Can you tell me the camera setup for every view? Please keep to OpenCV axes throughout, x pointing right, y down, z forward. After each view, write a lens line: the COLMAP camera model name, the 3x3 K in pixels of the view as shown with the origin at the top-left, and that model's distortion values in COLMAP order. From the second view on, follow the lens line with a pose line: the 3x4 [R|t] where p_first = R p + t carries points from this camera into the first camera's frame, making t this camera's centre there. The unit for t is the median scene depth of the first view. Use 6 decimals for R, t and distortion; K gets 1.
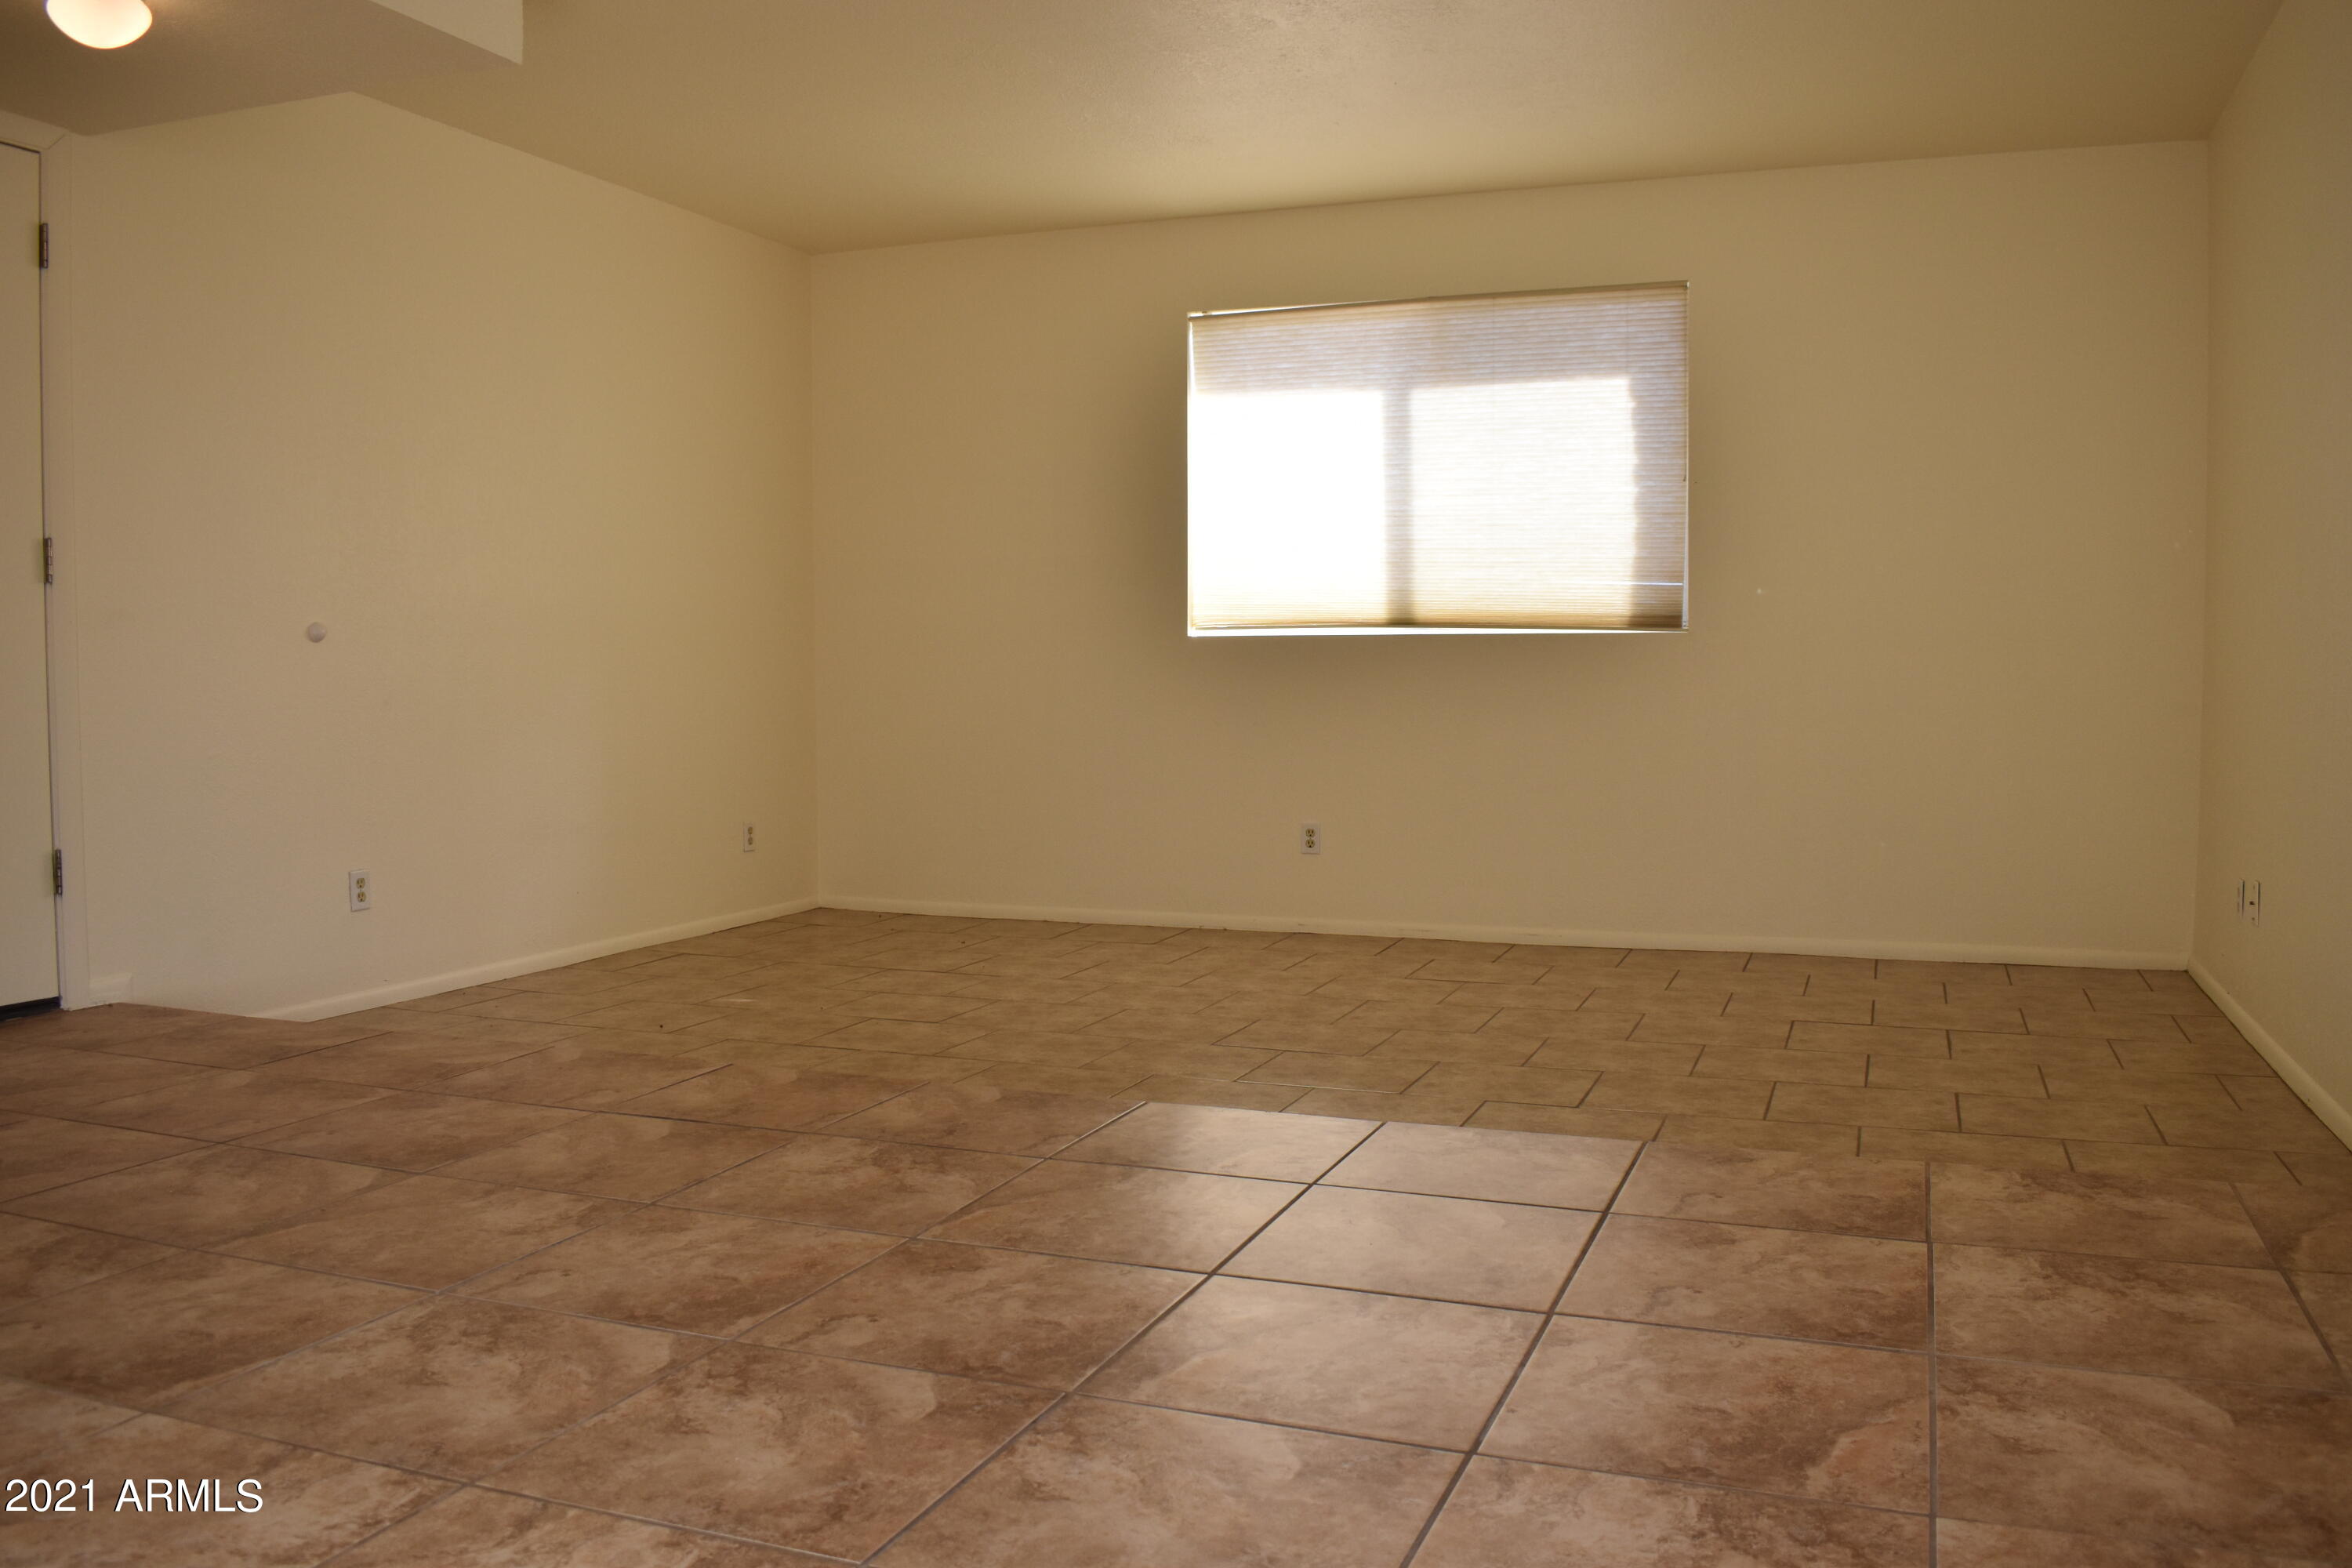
lens RADIAL K [[1881.4, 0, 1210.3], [0, 1881.4, 784.3], [0, 0, 1]] dist [-0.108051, 0.006942]
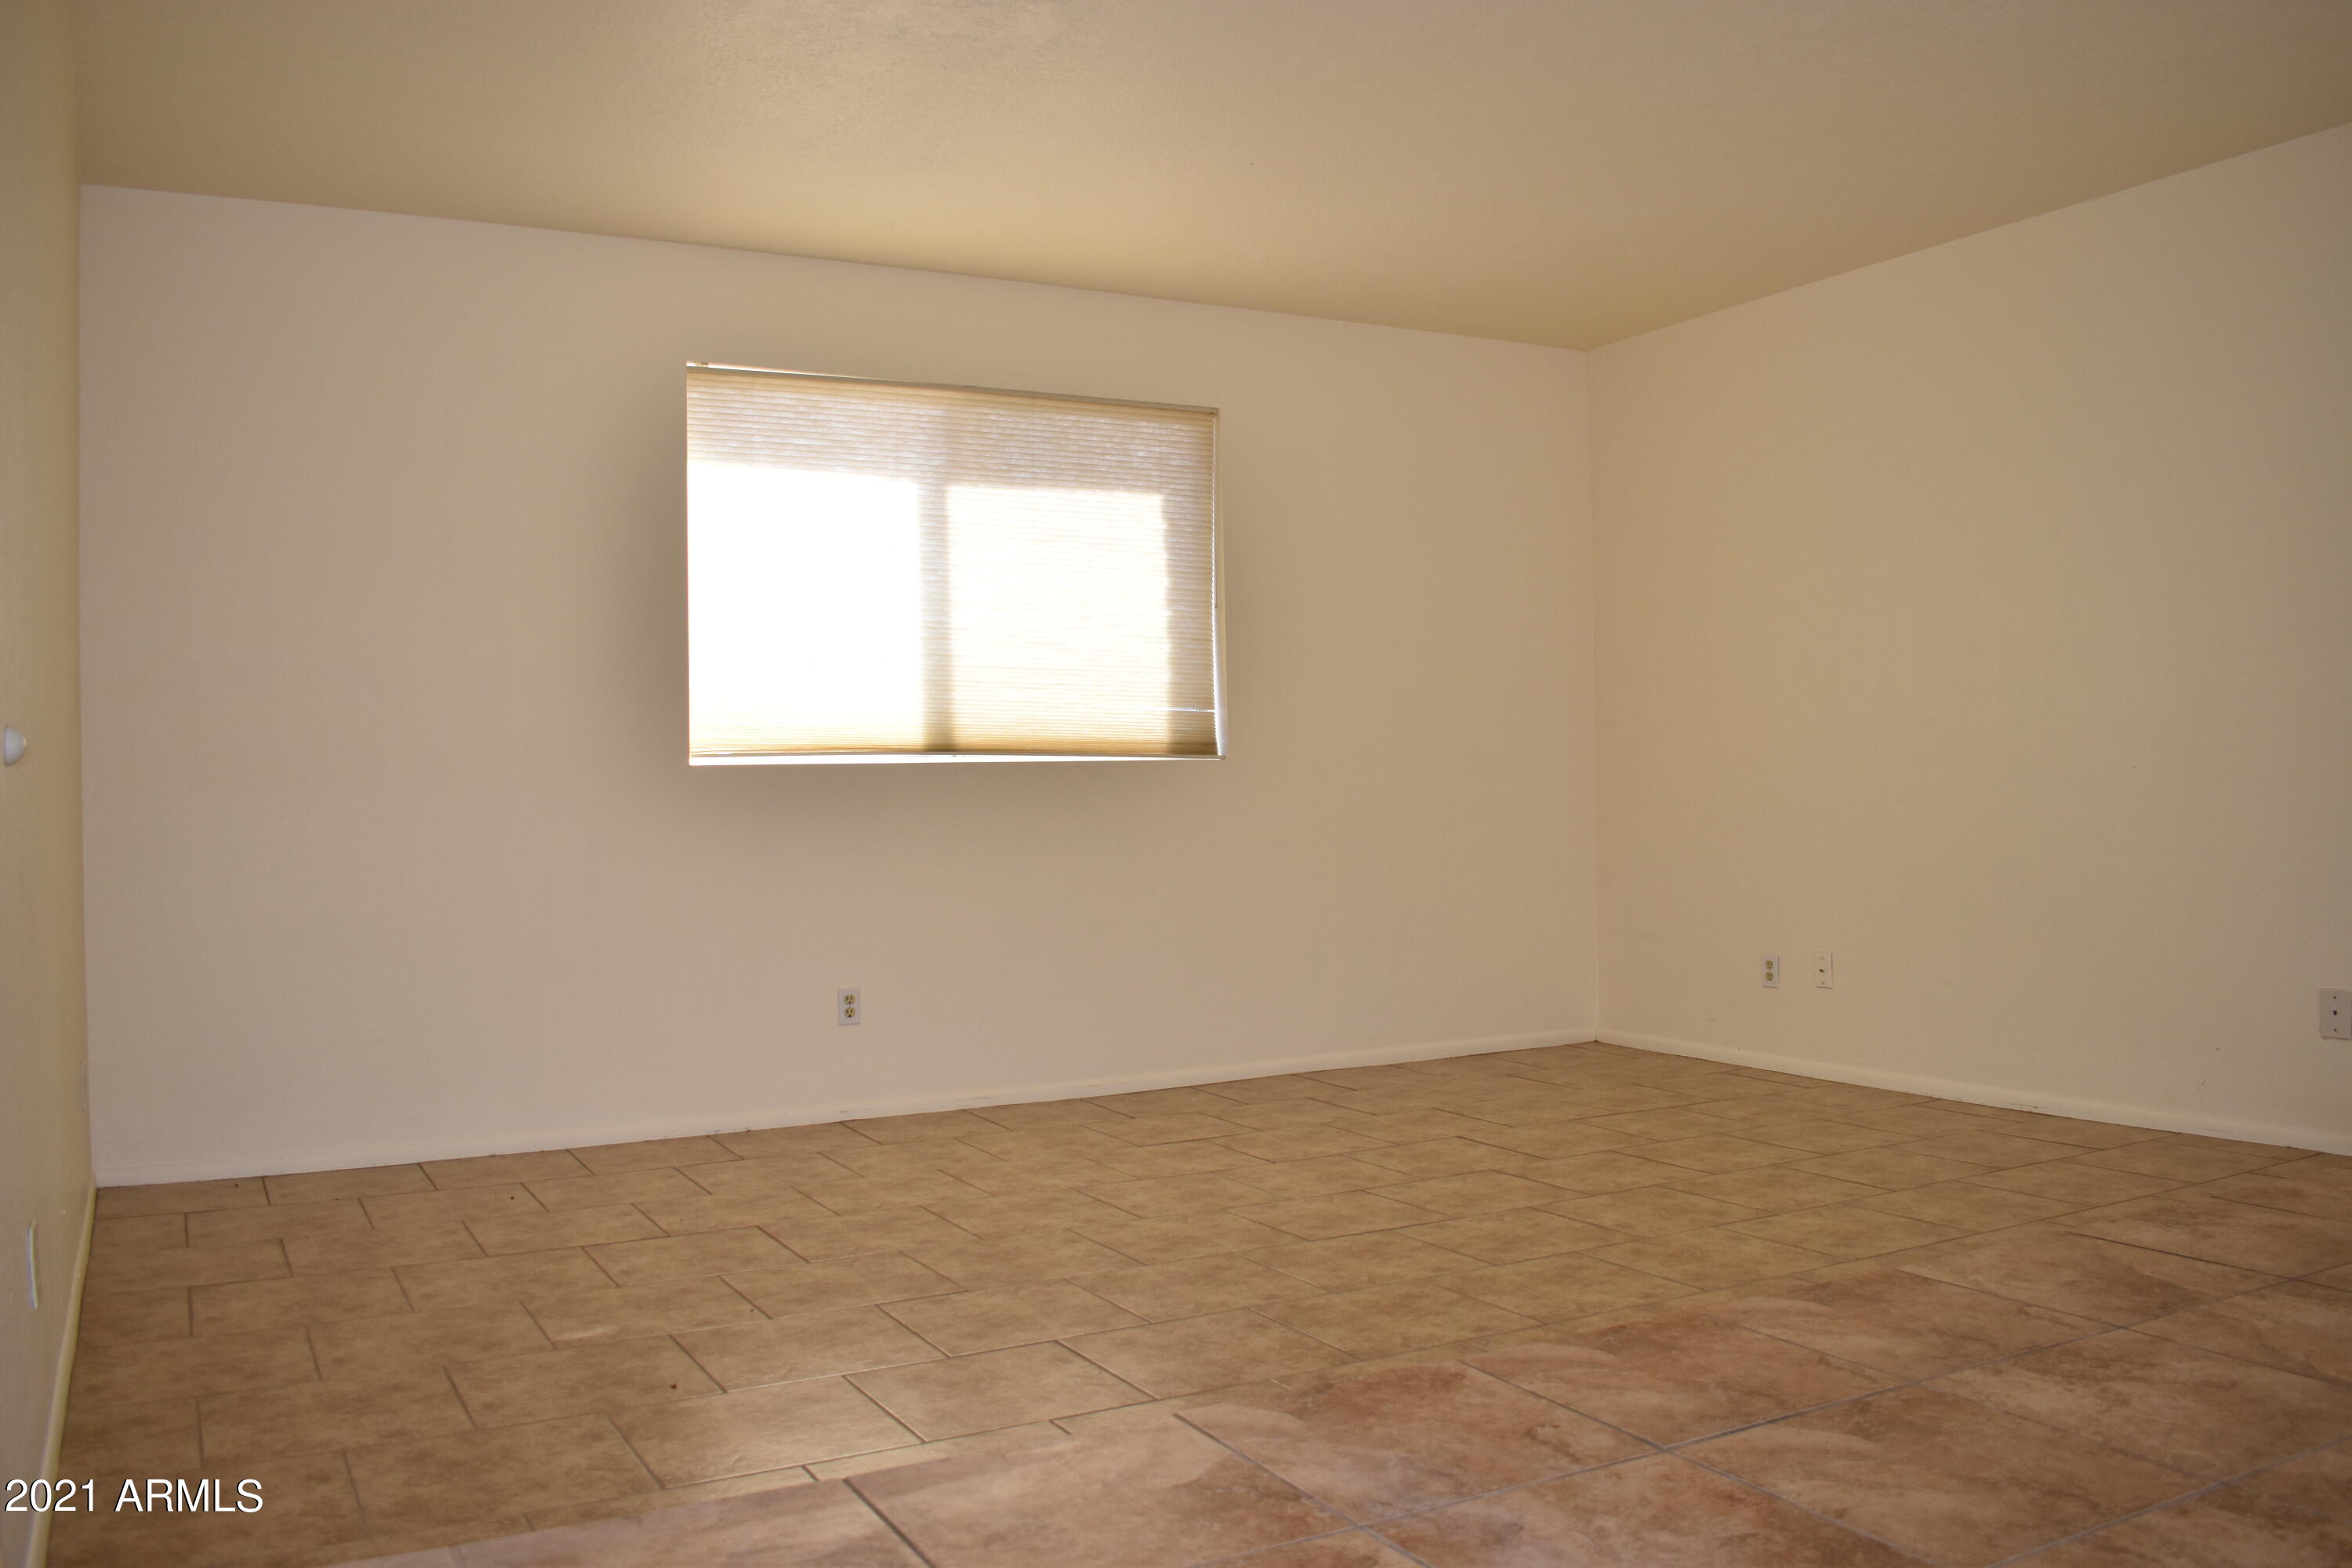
lens RADIAL K [[1881.4, 0, 1210.3], [0, 1881.4, 784.3], [0, 0, 1]] dist [-0.108051, 0.006942]
pose [[0.641541, -0.010220, 0.767020, -0.497057], [0.063679, 0.997169, -0.039975, -0.027039], [-0.764441, 0.074489, 0.640376, 0.348151]]
